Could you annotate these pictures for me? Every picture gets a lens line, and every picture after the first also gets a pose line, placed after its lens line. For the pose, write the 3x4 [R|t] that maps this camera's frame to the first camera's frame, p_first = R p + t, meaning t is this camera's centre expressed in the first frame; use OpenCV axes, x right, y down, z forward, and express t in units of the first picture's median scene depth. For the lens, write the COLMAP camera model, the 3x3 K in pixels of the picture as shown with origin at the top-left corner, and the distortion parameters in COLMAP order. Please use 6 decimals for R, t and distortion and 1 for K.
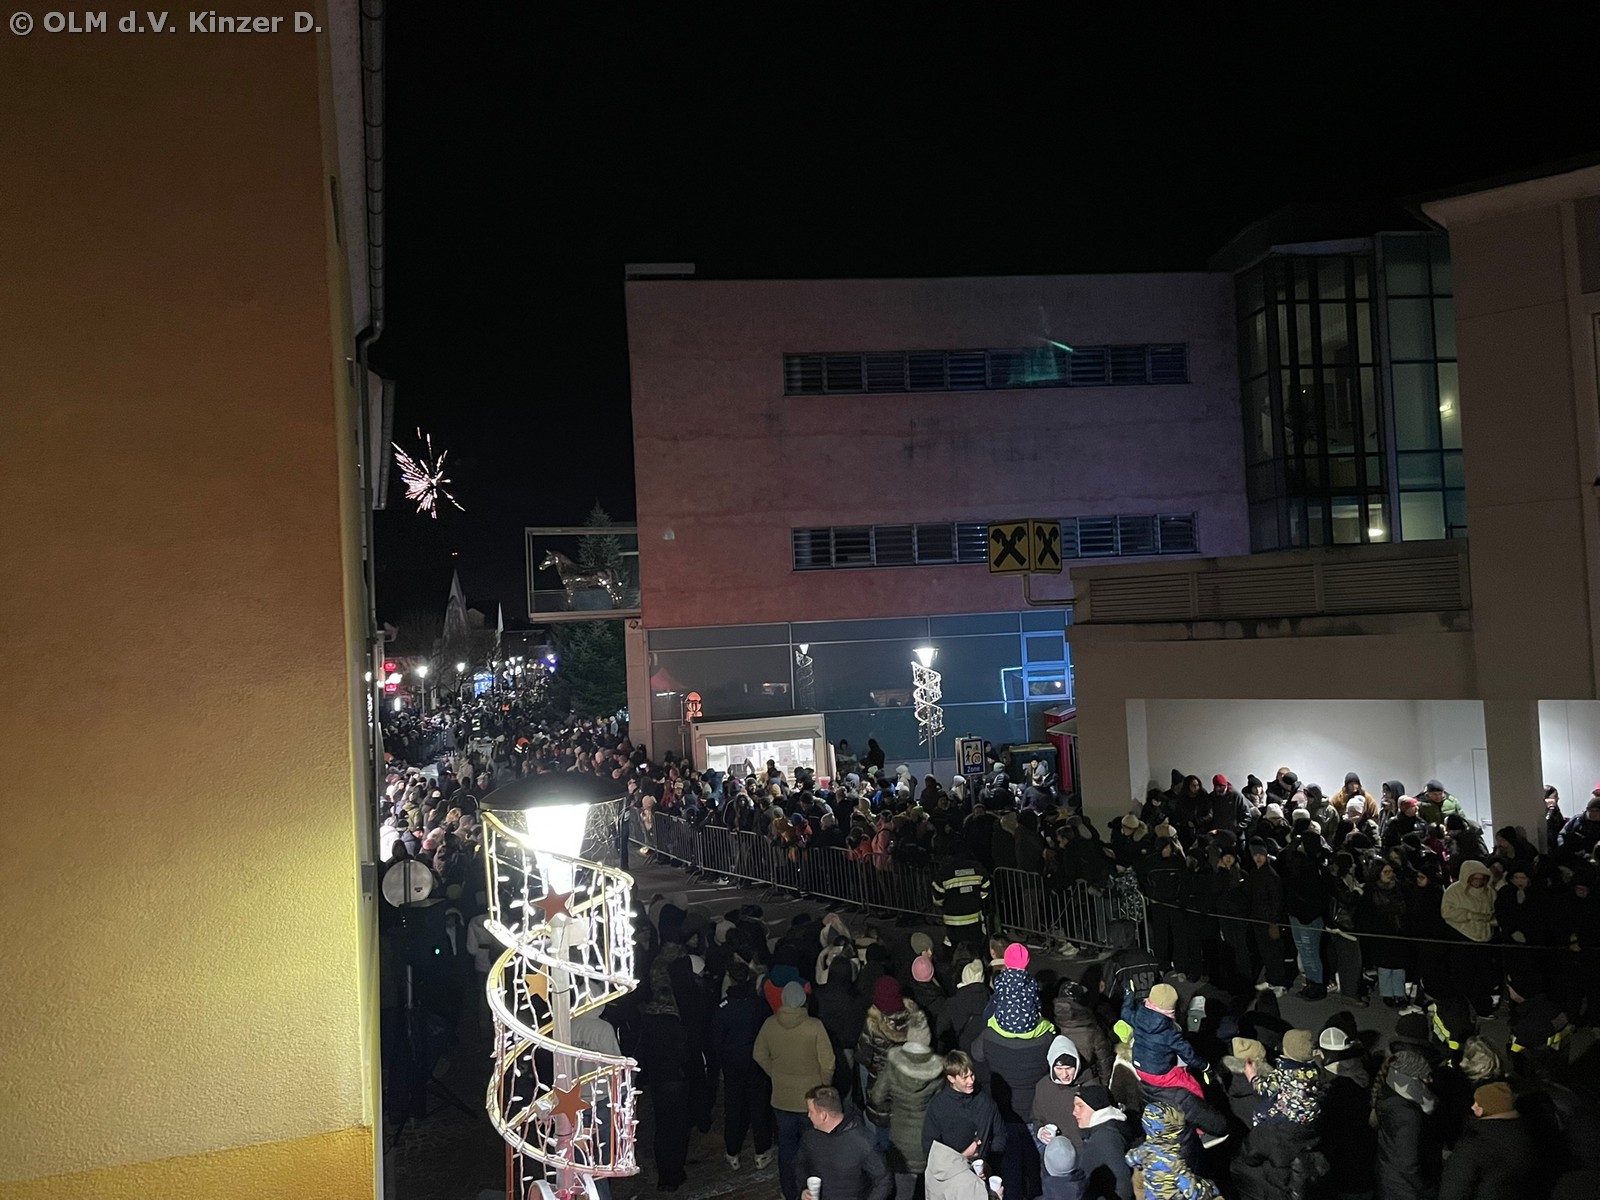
lens RADIAL K [[1198.9, 0, 800.0], [0, 1198.9, 600.0], [0, 0, 1]] dist [0.082678, -0.000127]
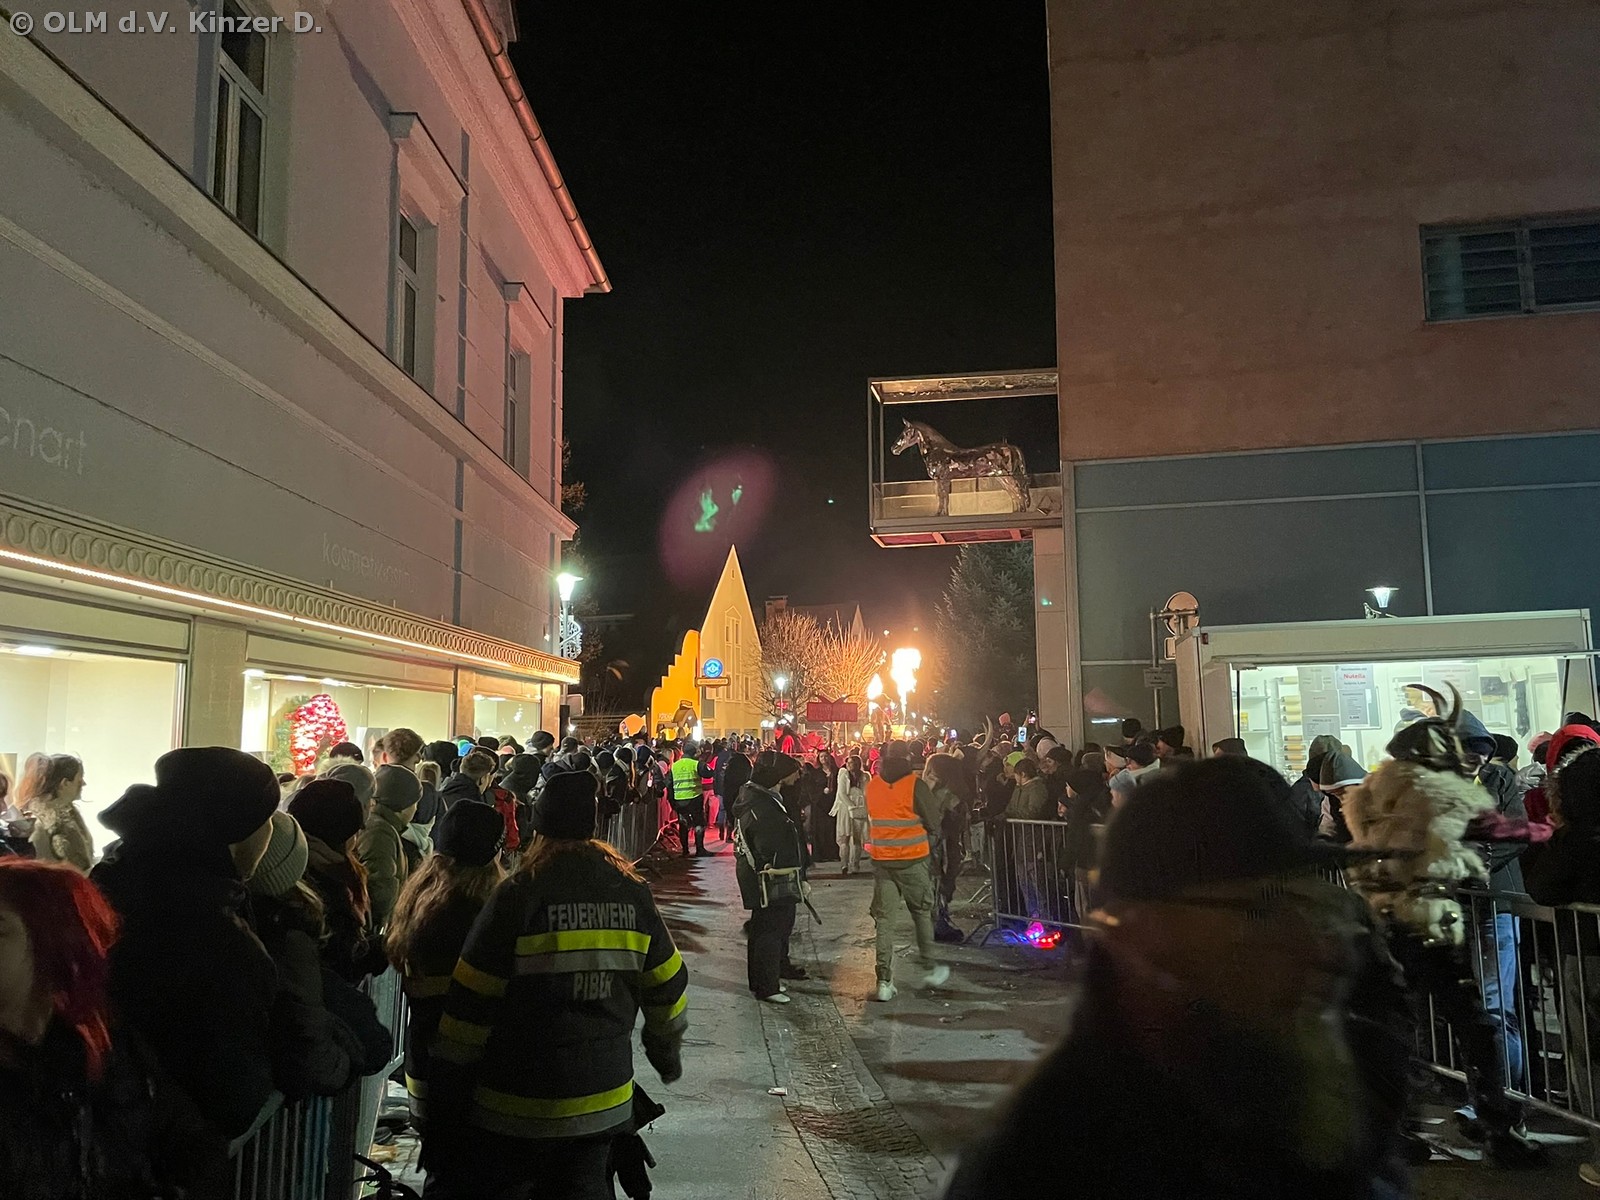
lens RADIAL K [[1211.8, 0, 800.0], [0, 1211.8, 600.0], [0, 0, 1]] dist [-0.000638, -0.003445]
pose [[0.936377, -0.000618, -0.350995, -0.062529], [-0.038053, 0.993925, -0.103268, 0.126533], [0.348926, 0.110055, 0.930666, 0.534407]]
